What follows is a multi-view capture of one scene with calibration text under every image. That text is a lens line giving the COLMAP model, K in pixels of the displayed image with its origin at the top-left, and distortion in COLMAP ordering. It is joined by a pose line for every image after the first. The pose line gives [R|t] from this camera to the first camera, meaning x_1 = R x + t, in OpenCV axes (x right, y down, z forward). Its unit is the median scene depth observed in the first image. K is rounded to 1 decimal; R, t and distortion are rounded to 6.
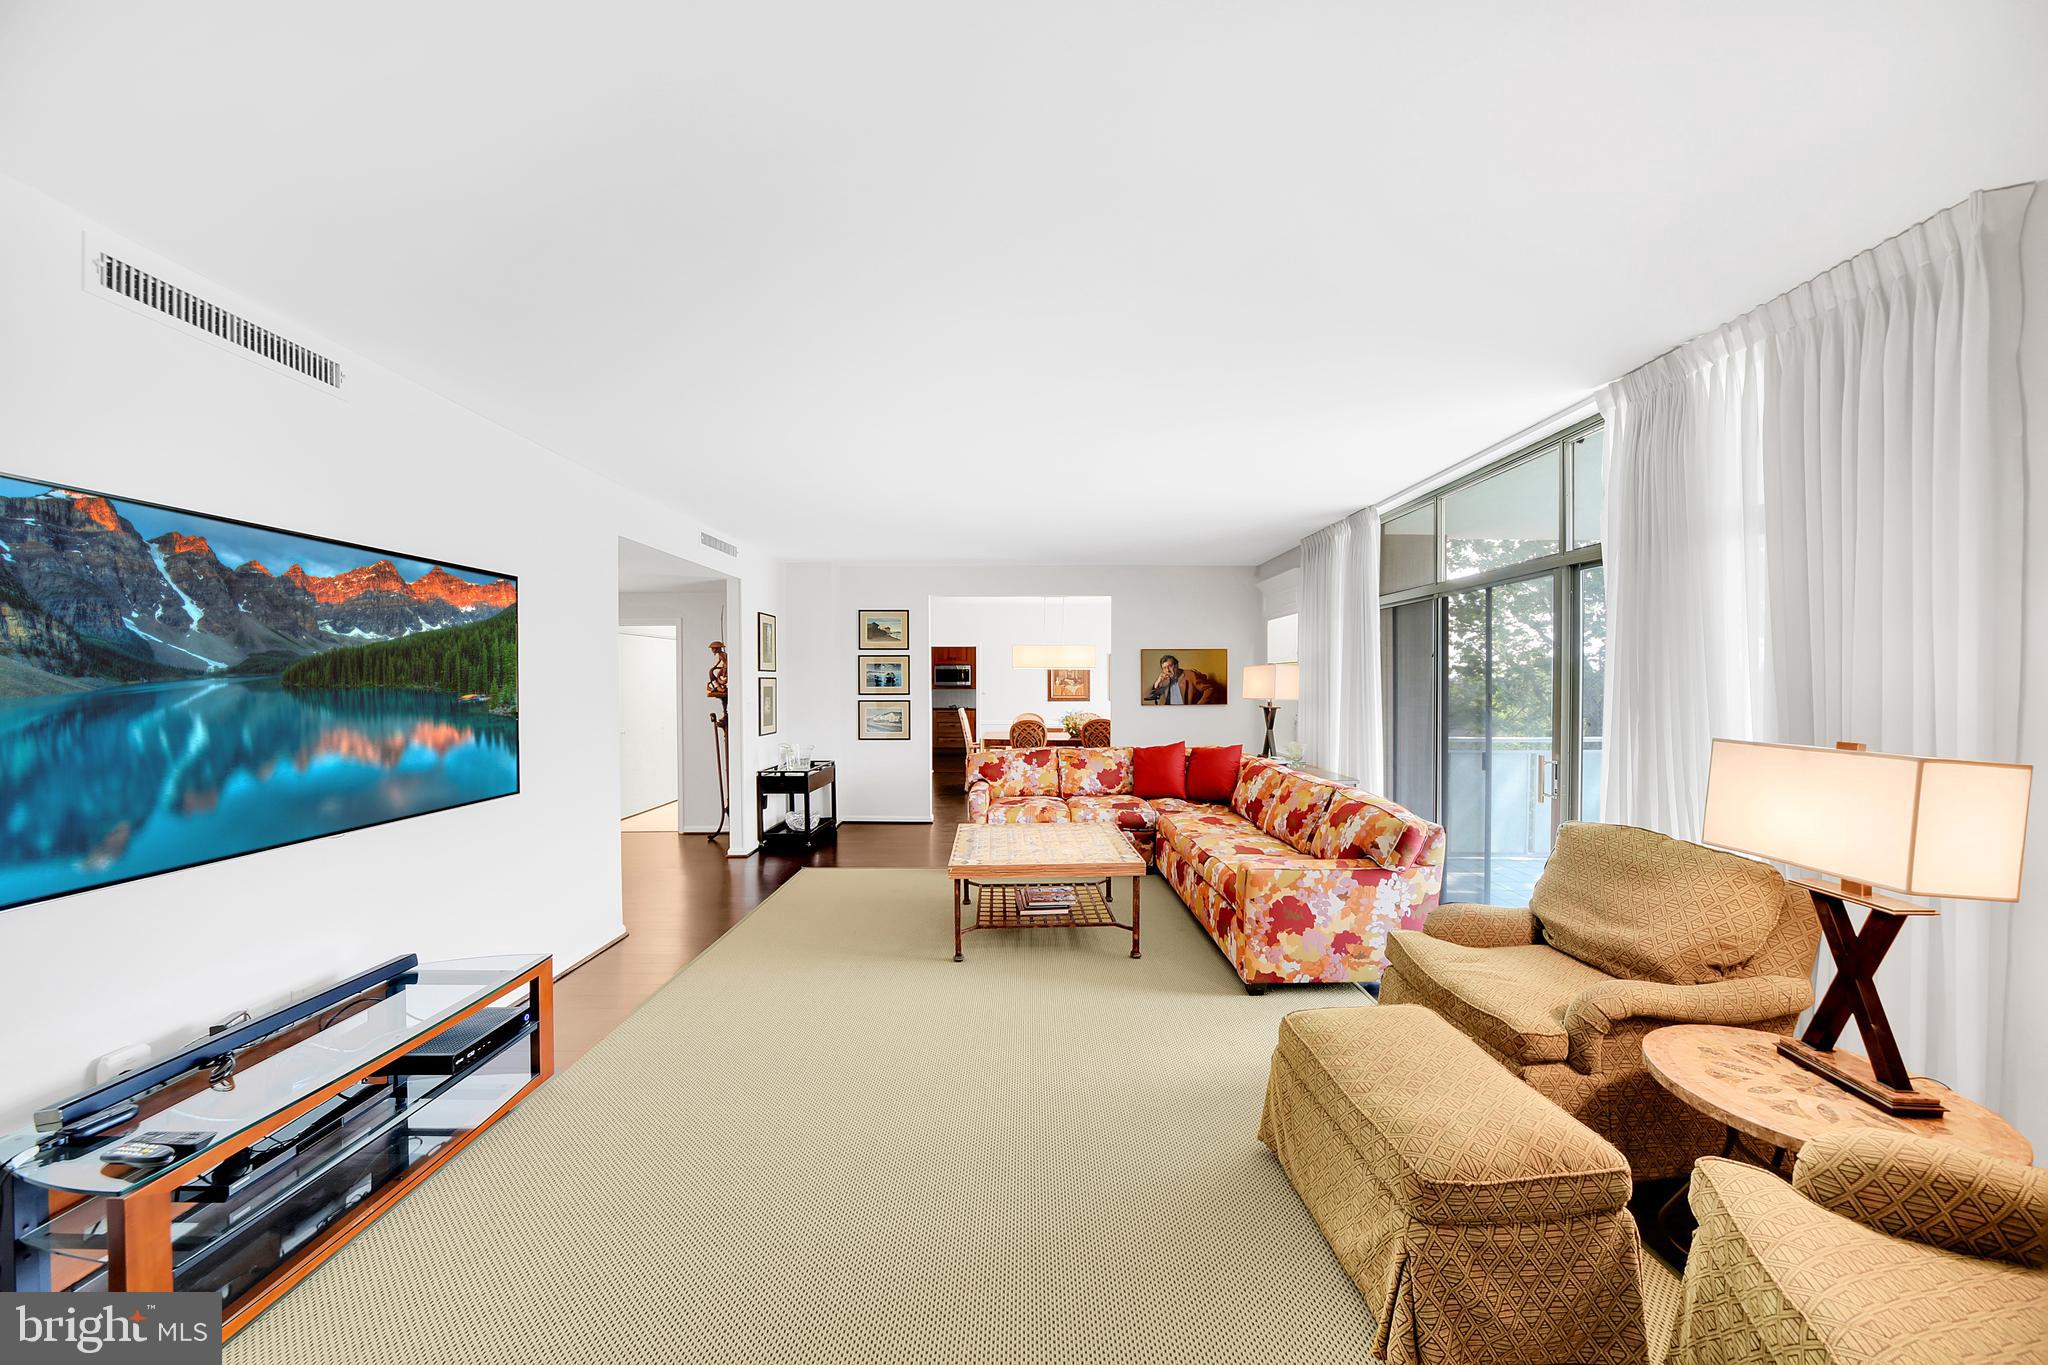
lens RADIAL K [[710.4, 0, 1035.5], [0, 710.4, 705.9], [0, 0, 1]] dist [-0.015092, 0.002899]
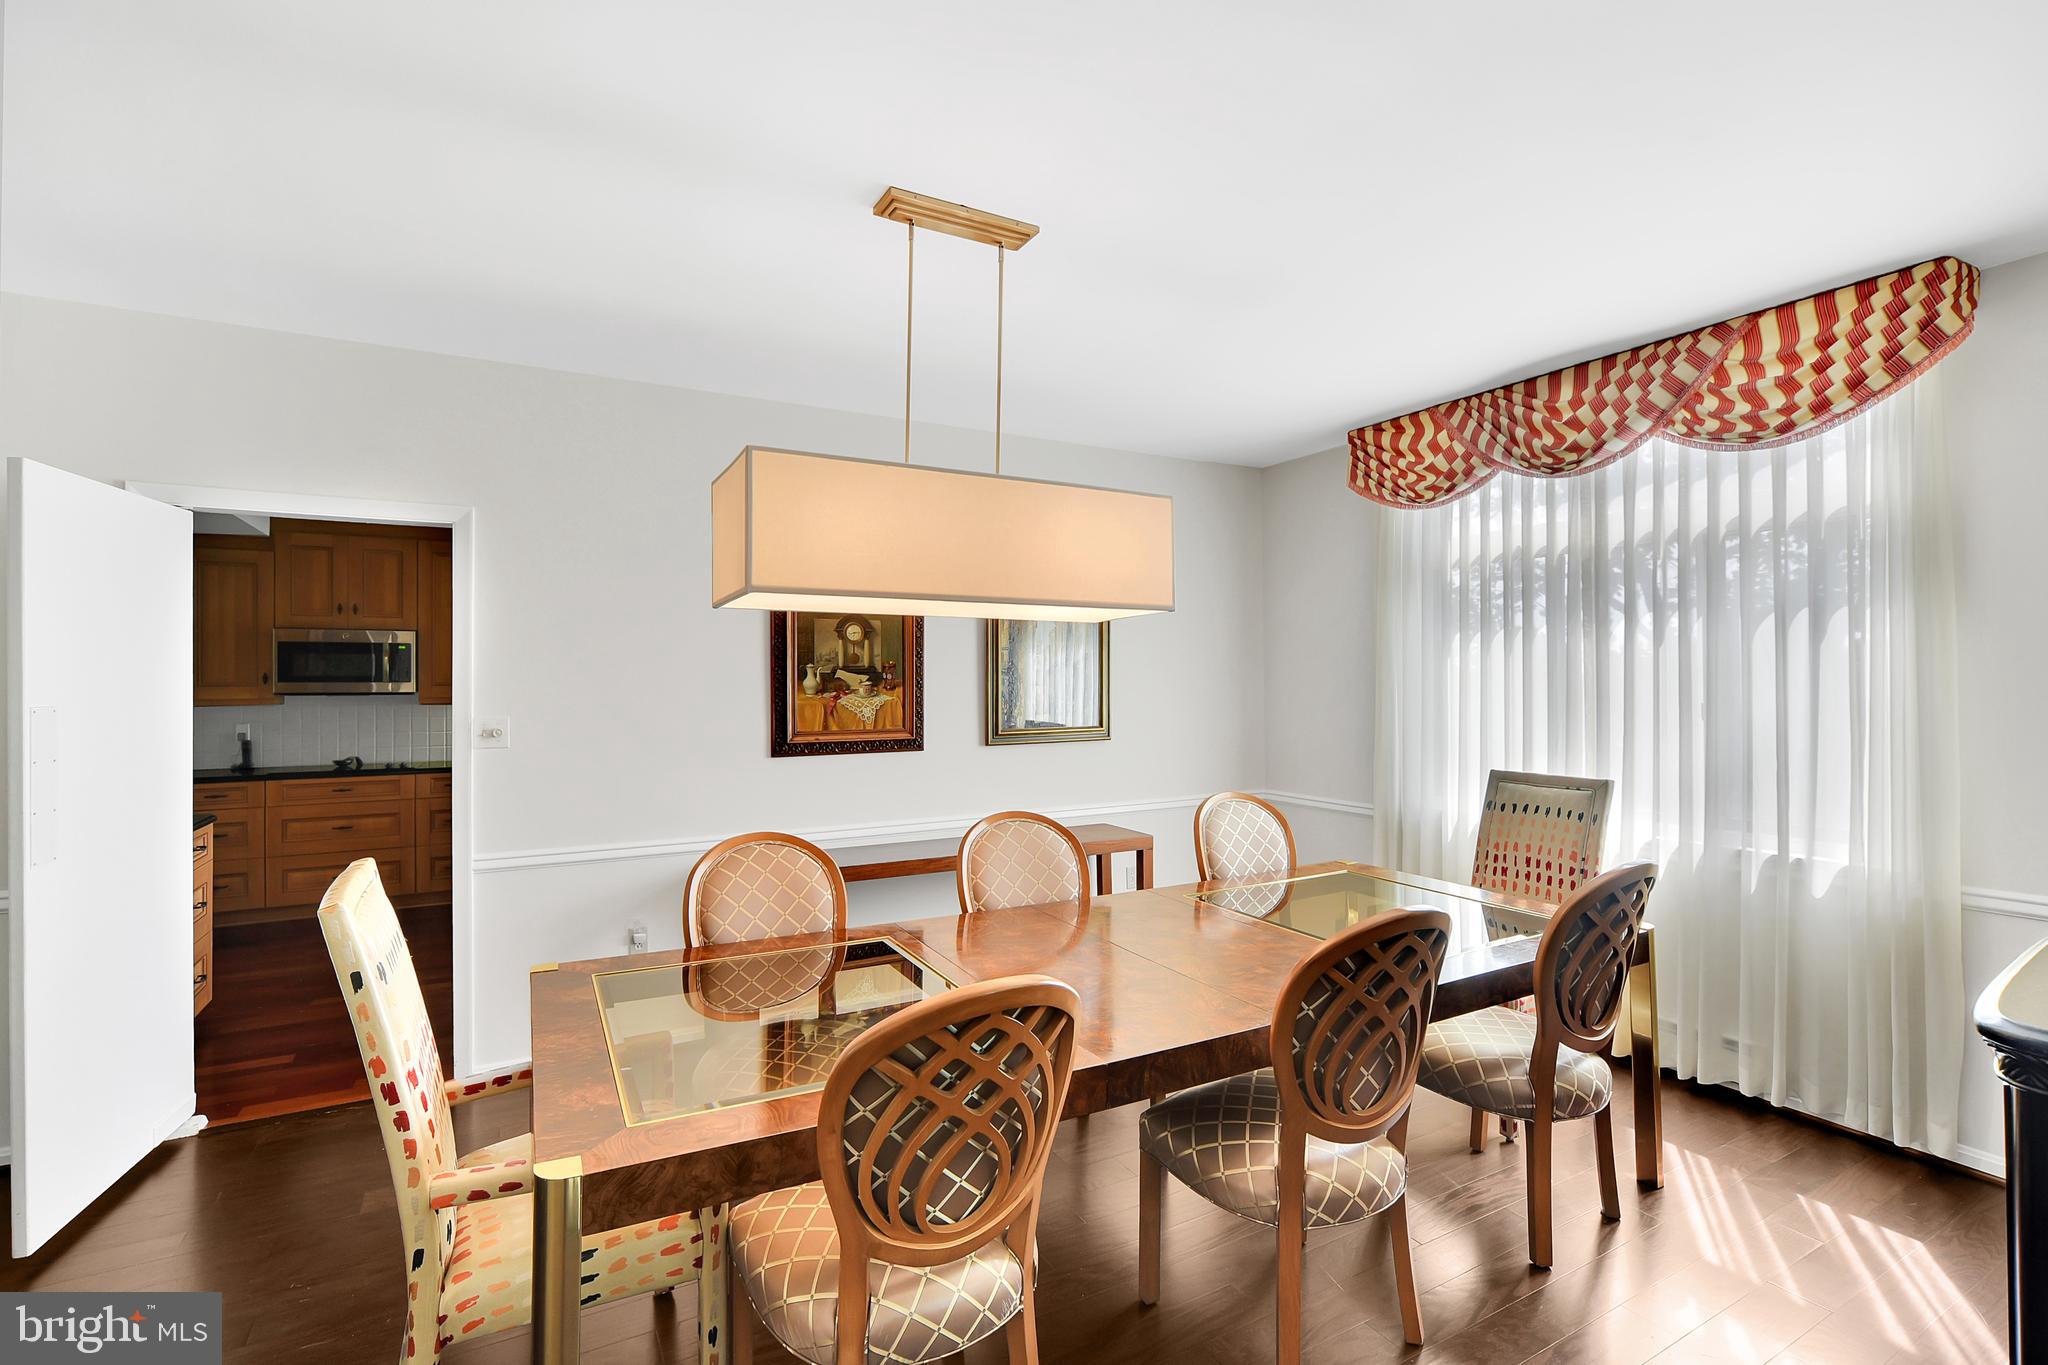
lens RADIAL K [[957.2, 0, 1024.0], [0, 957.2, 682.5], [0, 0, 1]] dist [0.000338, 0.000101]
pose [[0.883053, -0.001517, 0.469271, -0.151006], [0.014932, 0.999579, -0.024867, -0.054935], [-0.469036, 0.028967, 0.882704, 1.524196]]
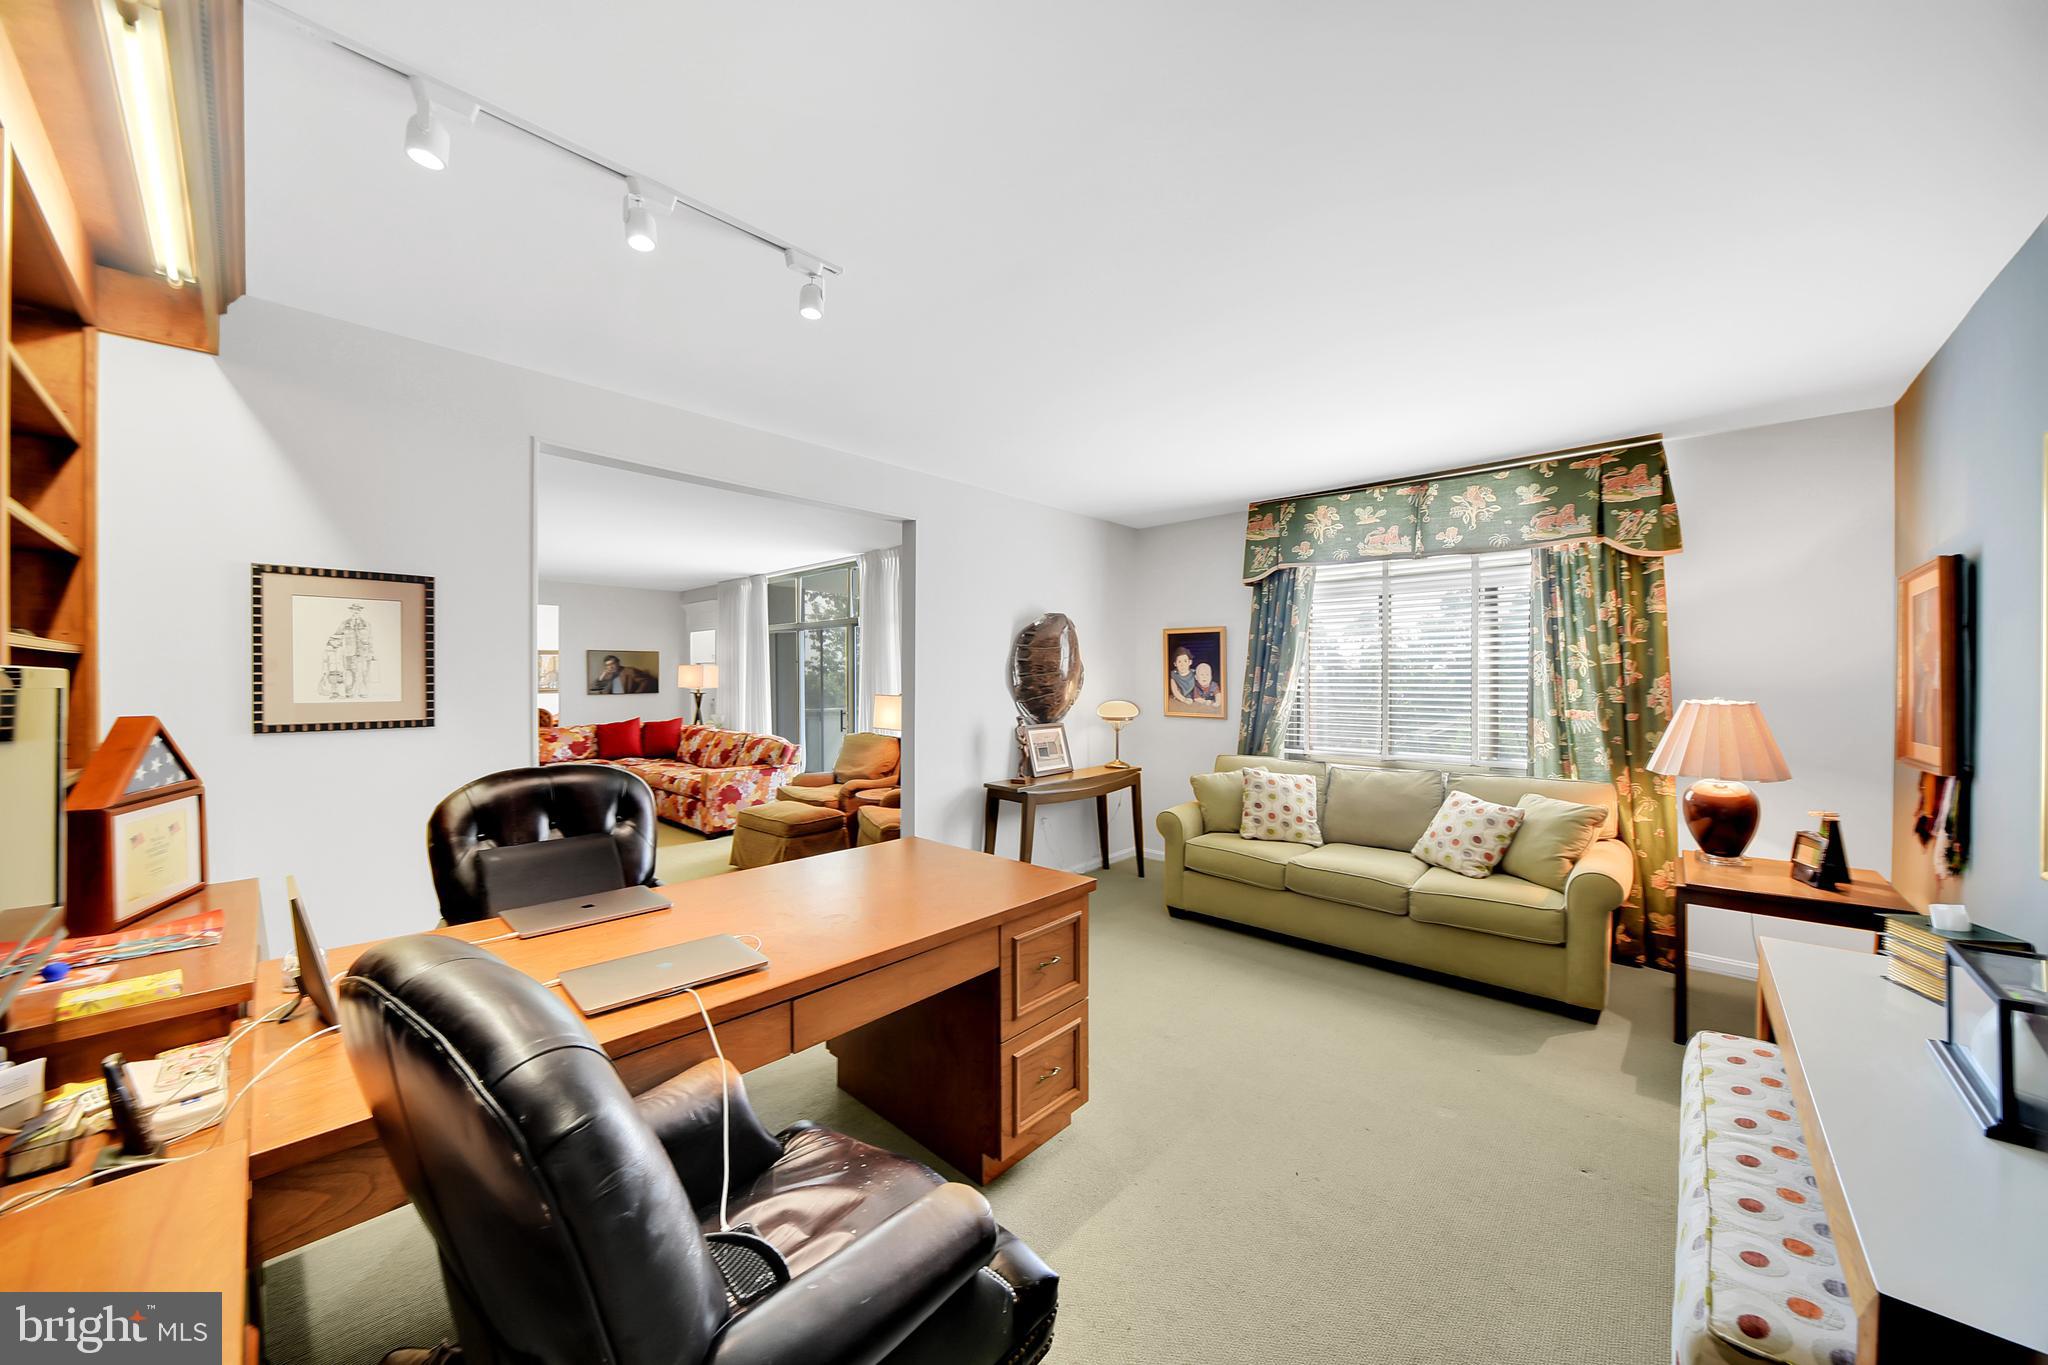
lens RADIAL K [[721.0, 0, 1029.1], [0, 721.0, 673.1], [0, 0, 1]] dist [-0.032523, -0.000005]
pose [[0.691066, 0.001410, 0.722790, -0.333646], [0.025975, 0.999304, -0.026785, 0.022456], [-0.722325, 0.037285, 0.690548, -0.653417]]
